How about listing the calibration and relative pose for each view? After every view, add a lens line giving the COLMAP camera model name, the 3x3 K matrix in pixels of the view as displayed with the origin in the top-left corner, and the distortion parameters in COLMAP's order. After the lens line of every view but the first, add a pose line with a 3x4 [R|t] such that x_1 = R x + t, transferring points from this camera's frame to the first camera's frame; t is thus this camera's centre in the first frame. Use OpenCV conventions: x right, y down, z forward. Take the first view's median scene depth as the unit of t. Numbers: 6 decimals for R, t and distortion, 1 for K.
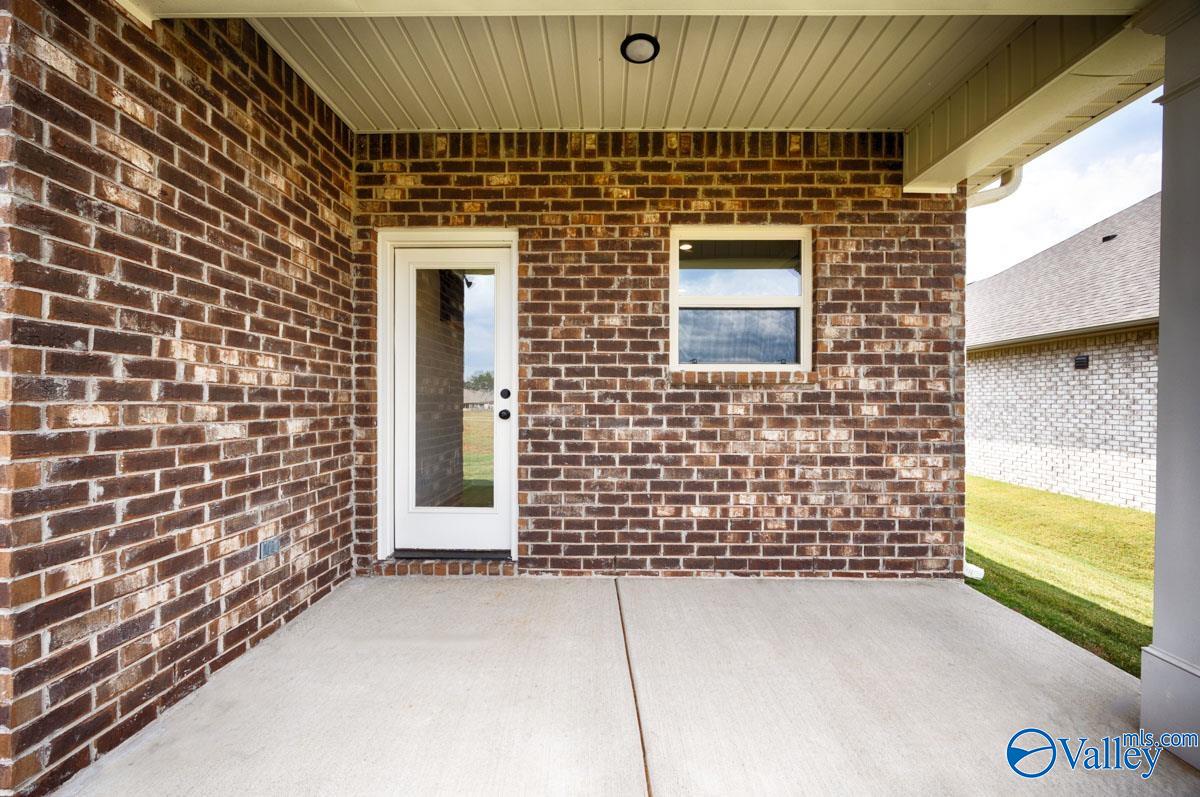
lens RADIAL K [[494.8, 0, 605.8], [0, 494.8, 396.7], [0, 0, 1]] dist [0.001274, 0.000185]
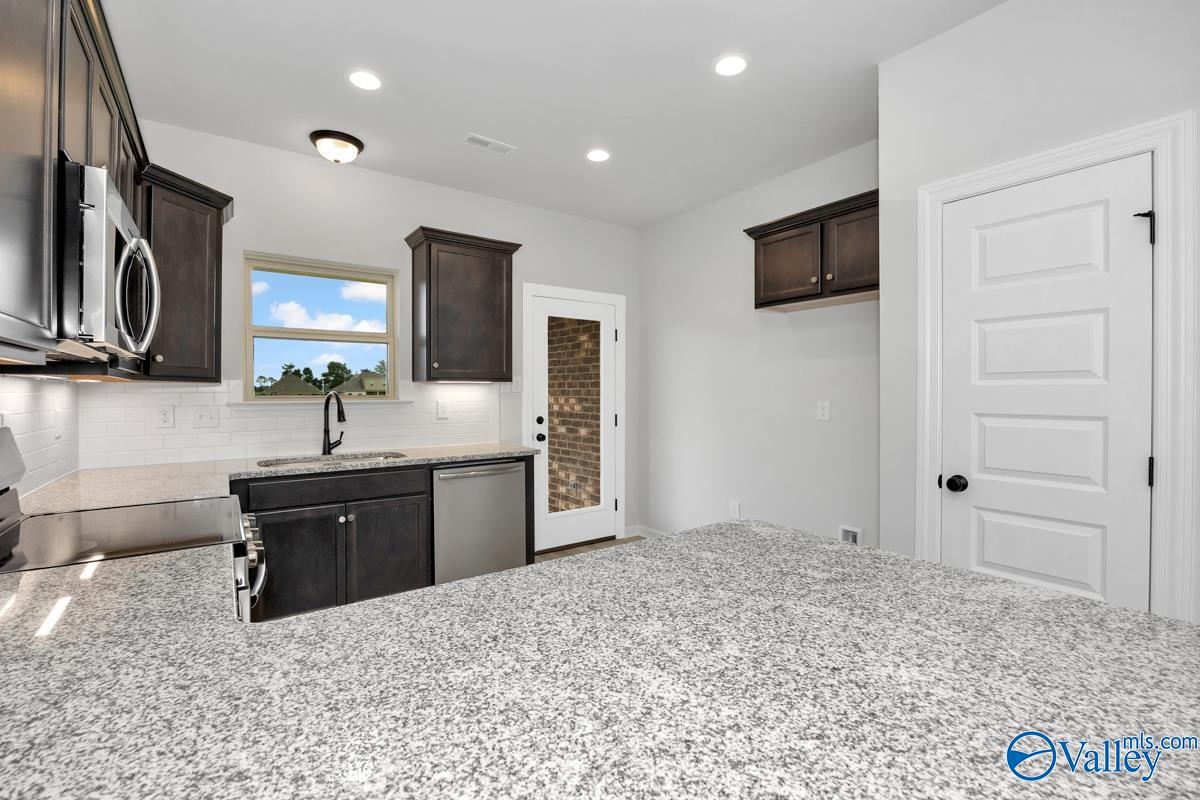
lens RADIAL K [[532.5, 0, 600.0], [0, 532.5, 400.0], [0, 0, 1]] dist [-0.017256, 0.000888]
pose [[-0.809474, 0.007254, -0.587110, 0.451058], [0.004244, 0.999970, 0.006503, -0.065095], [0.587140, 0.002772, -0.809481, 2.211145]]
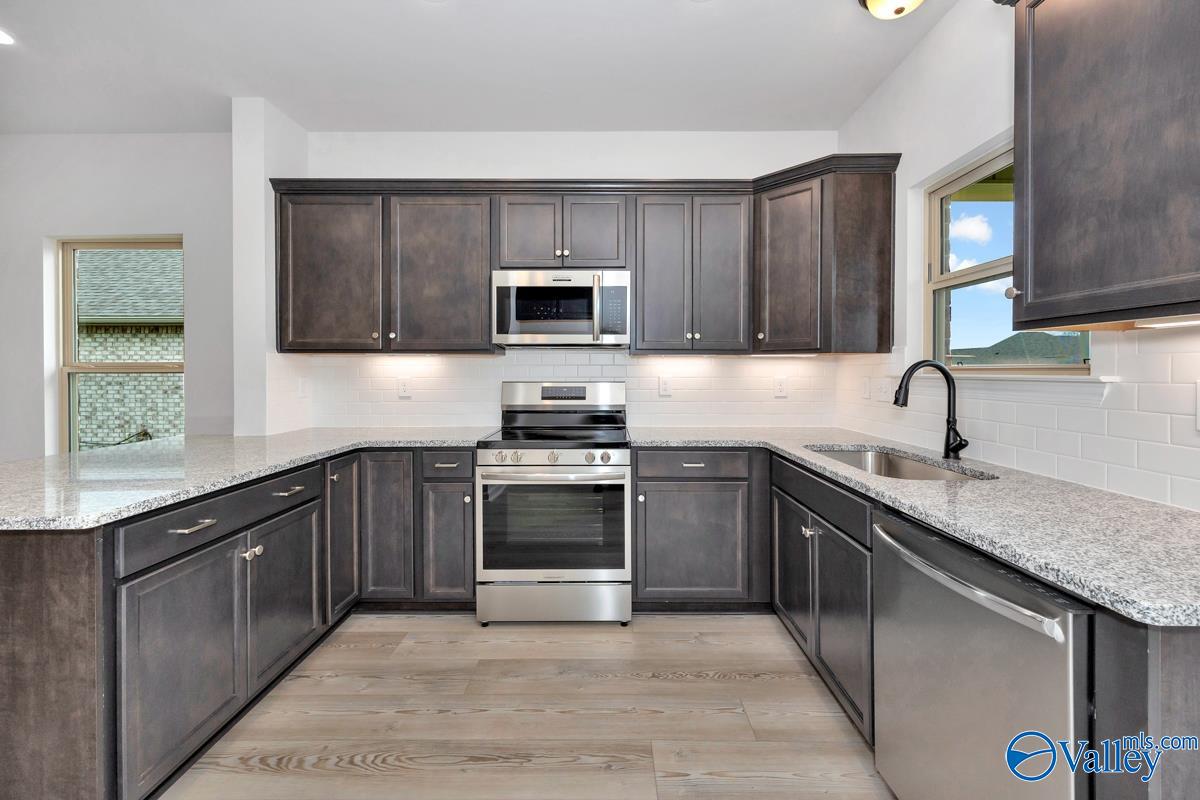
lens RADIAL K [[479.3, 0, 605.1], [0, 479.3, 374.6], [0, 0, 1]] dist [0.000880, -0.000016]
pose [[-0.001433, -0.010596, 0.999943, -0.318827], [-0.007043, 0.999919, 0.010586, -0.061686], [-0.999974, -0.007028, -0.001507, 1.490600]]
